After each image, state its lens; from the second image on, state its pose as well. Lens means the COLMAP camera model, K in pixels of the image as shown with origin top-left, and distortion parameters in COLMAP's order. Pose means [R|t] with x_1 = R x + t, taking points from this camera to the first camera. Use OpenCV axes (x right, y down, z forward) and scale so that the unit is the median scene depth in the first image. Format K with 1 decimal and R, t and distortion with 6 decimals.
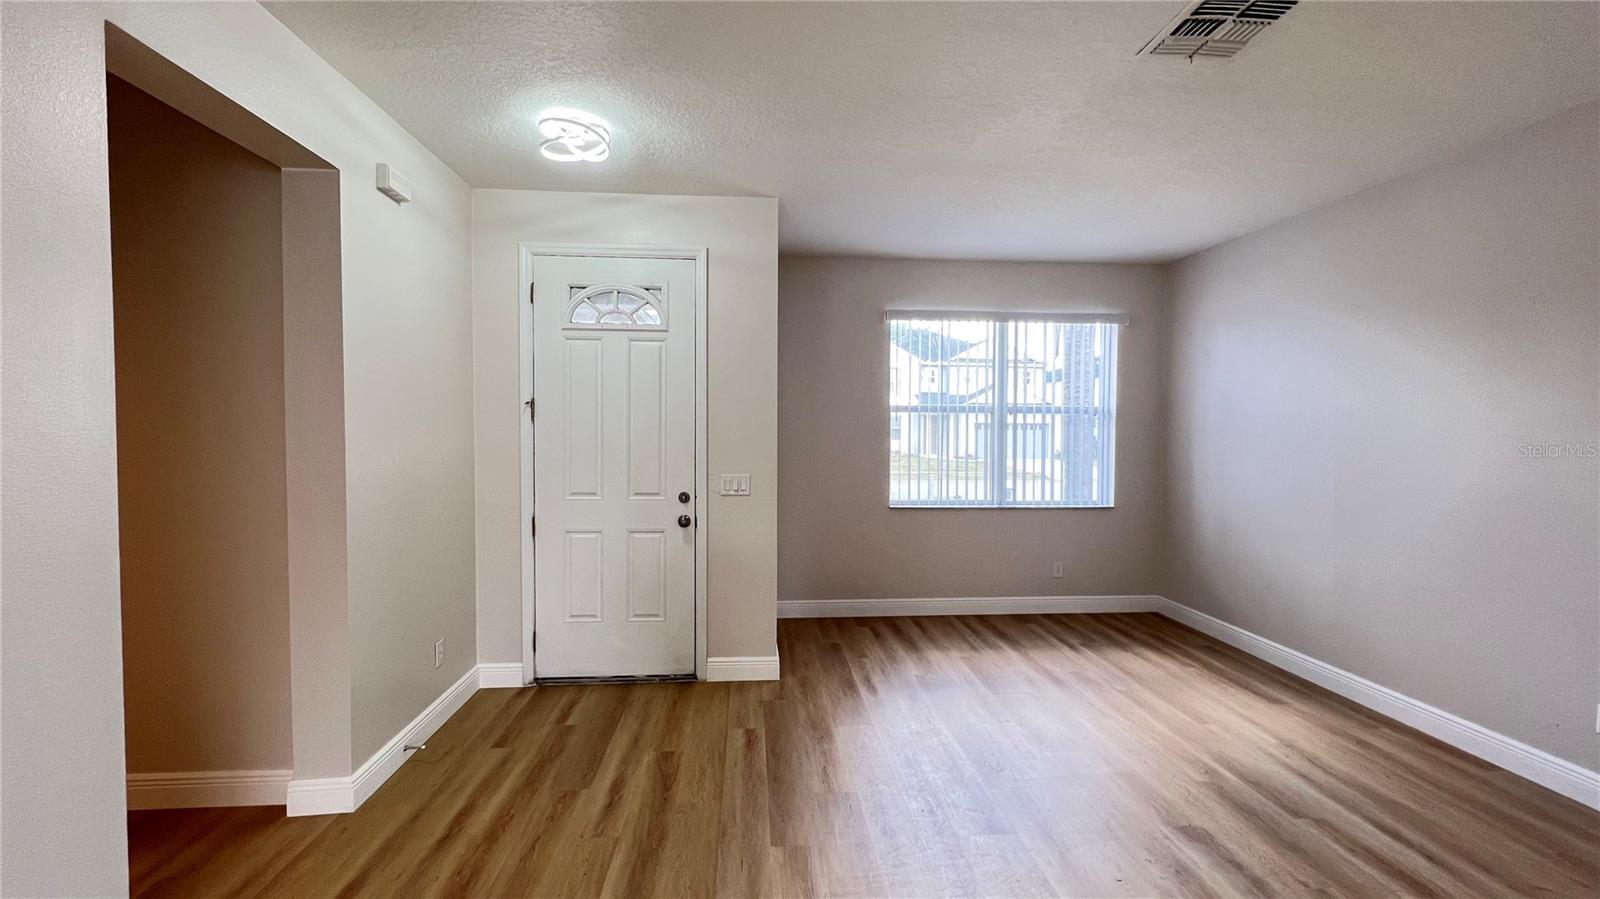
lens RADIAL K [[636.4, 0, 794.2], [0, 636.4, 449.2], [0, 0, 1]] dist [0.002326, 0.000219]
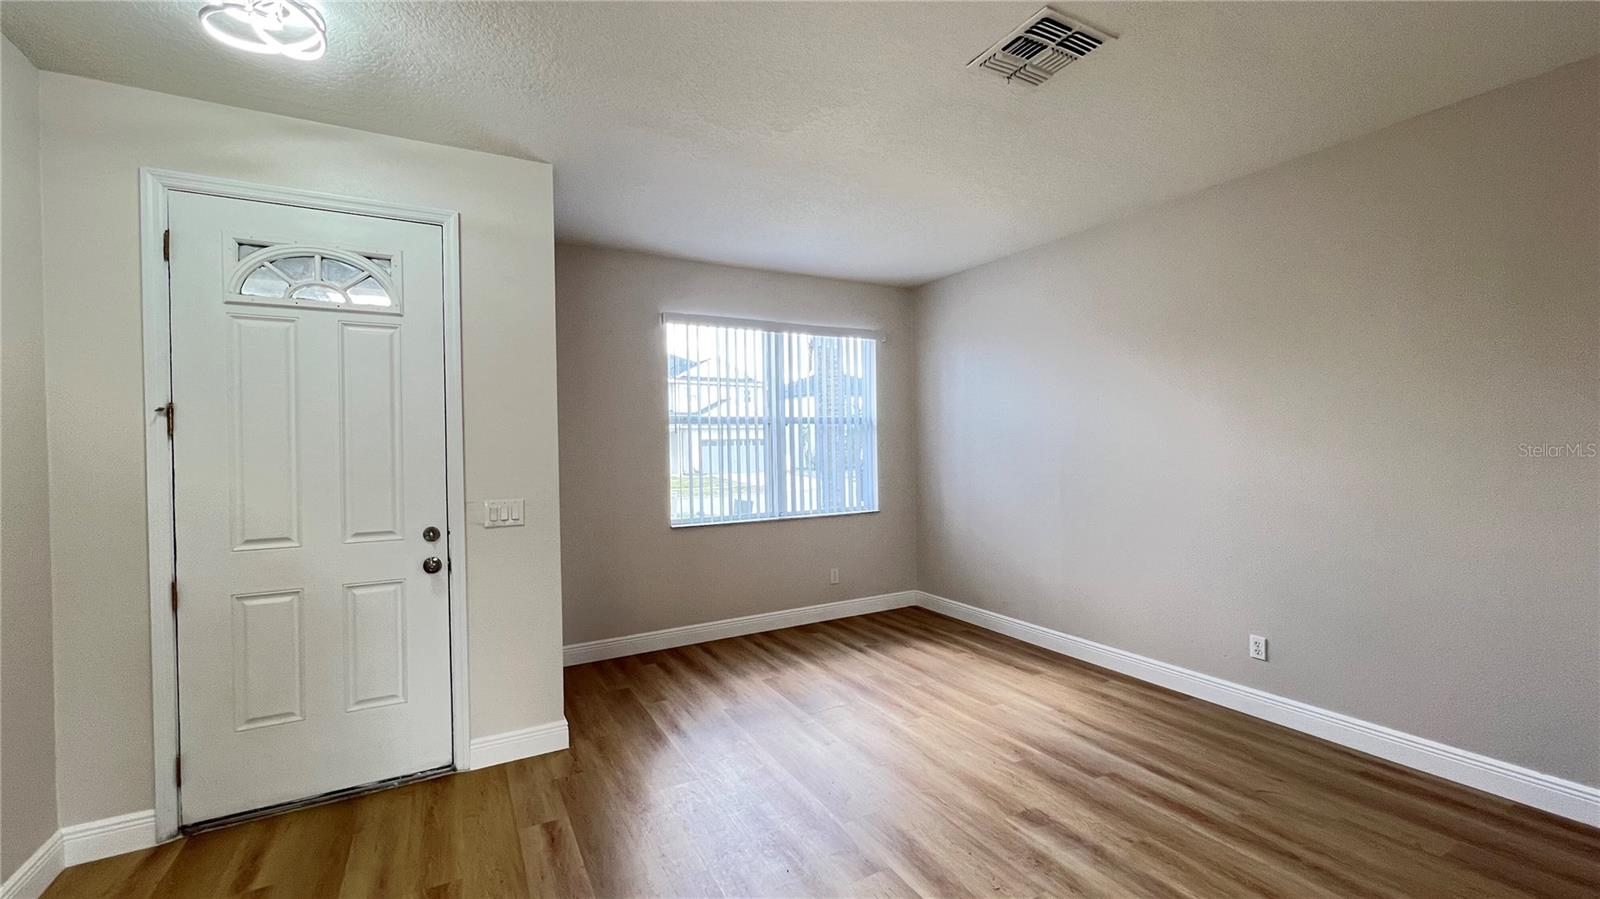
lens RADIAL K [[639.7, 0, 793.9], [0, 639.7, 449.2], [0, 0, 1]] dist [0.000109, 0.000336]
pose [[0.909600, -0.024735, 0.414748, -0.094448], [0.036489, 0.999125, -0.020441, 0.005647], [-0.413879, 0.033727, 0.909707, 0.120960]]
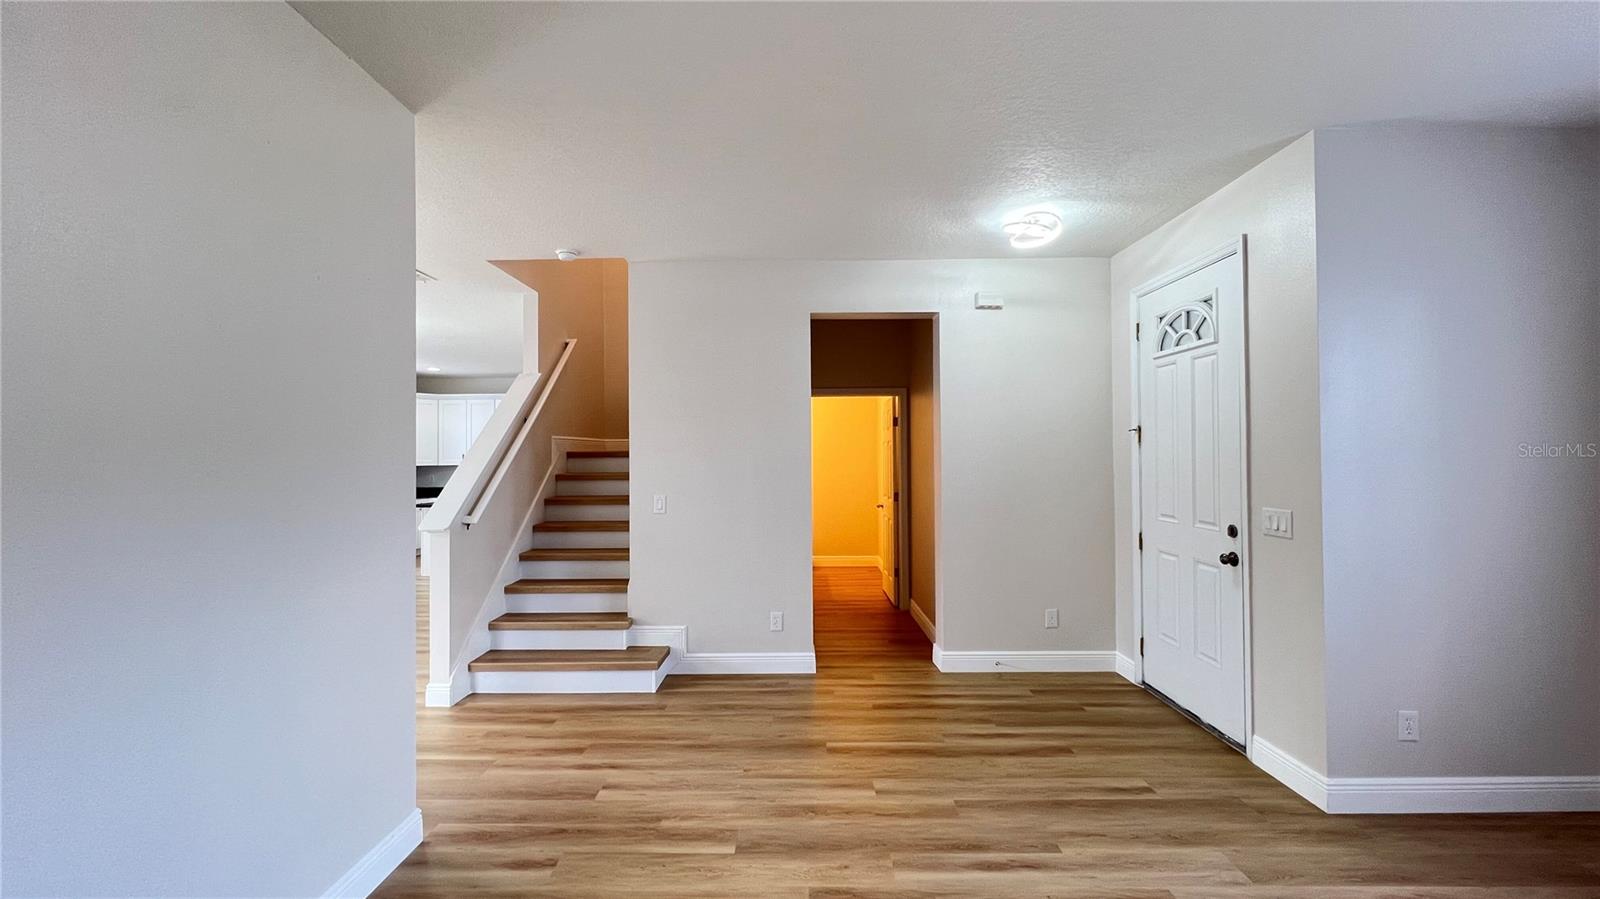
lens RADIAL K [[636.4, 0, 794.2], [0, 636.4, 449.2], [0, 0, 1]] dist [0.002326, 0.000219]
pose [[-0.086100, -0.014295, -0.996184, 0.739424], [-0.024318, 0.999629, -0.012243, -0.010034], [0.995990, 0.023171, -0.086416, 0.487547]]
